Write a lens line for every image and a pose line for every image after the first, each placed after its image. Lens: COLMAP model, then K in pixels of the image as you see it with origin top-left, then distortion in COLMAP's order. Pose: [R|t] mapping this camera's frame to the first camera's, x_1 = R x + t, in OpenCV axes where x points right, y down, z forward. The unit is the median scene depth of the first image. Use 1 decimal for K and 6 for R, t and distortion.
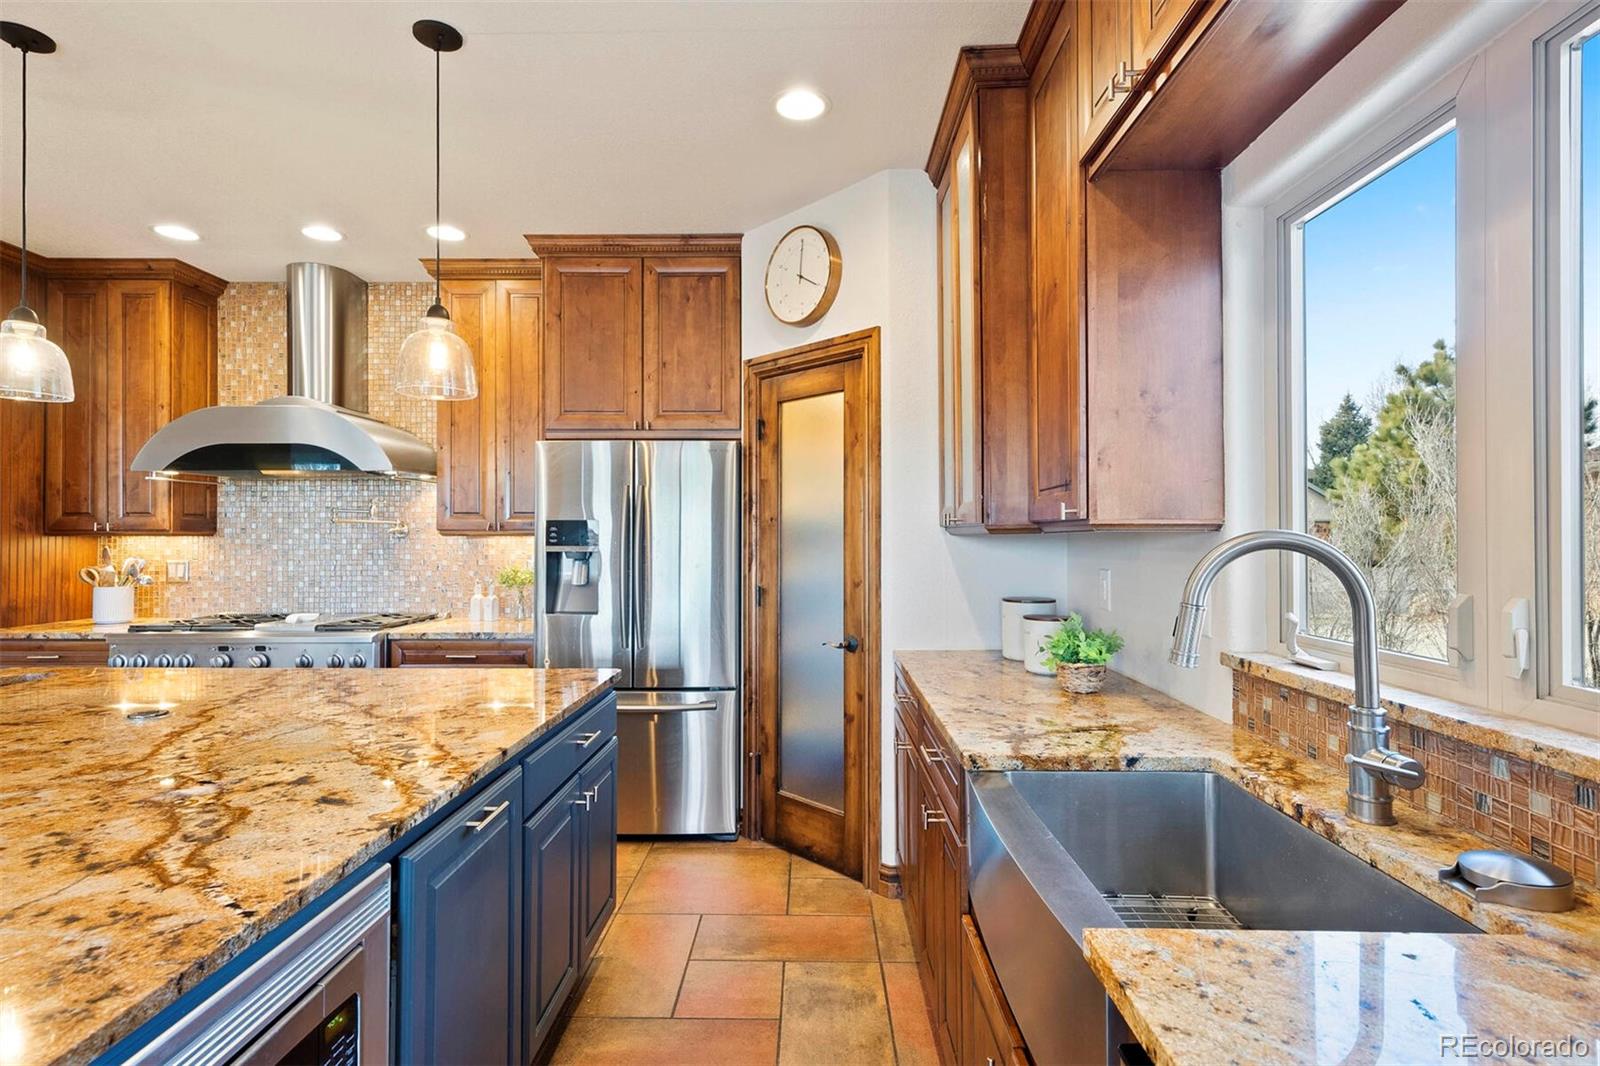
lens RADIAL K [[781.4, 0, 799.9], [0, 781.4, 532.7], [0, 0, 1]] dist [0.002494, -0.000686]
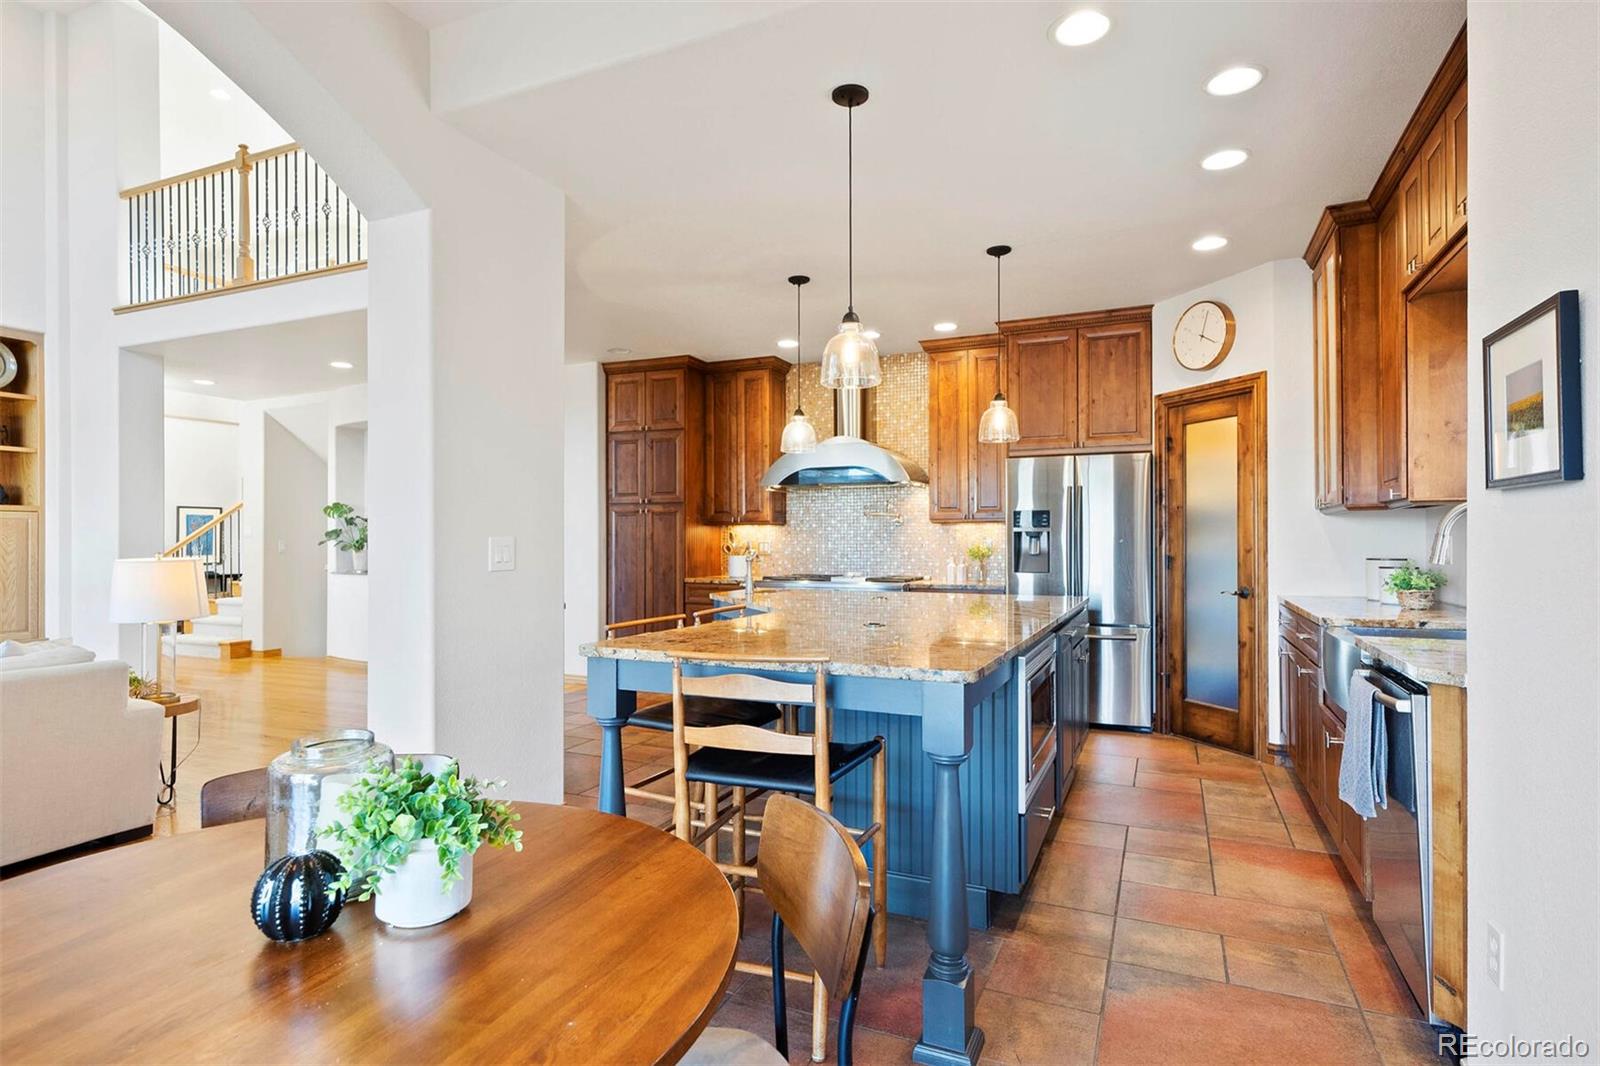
lens RADIAL K [[825.5, 0, 799.6], [0, 825.5, 537.3], [0, 0, 1]] dist [0.010042, 0.001169]
pose [[0.919098, -0.002484, -0.394022, -0.077125], [0.002512, 0.999997, -0.000444, 0.035960], [0.394022, -0.000582, 0.919101, -0.653863]]
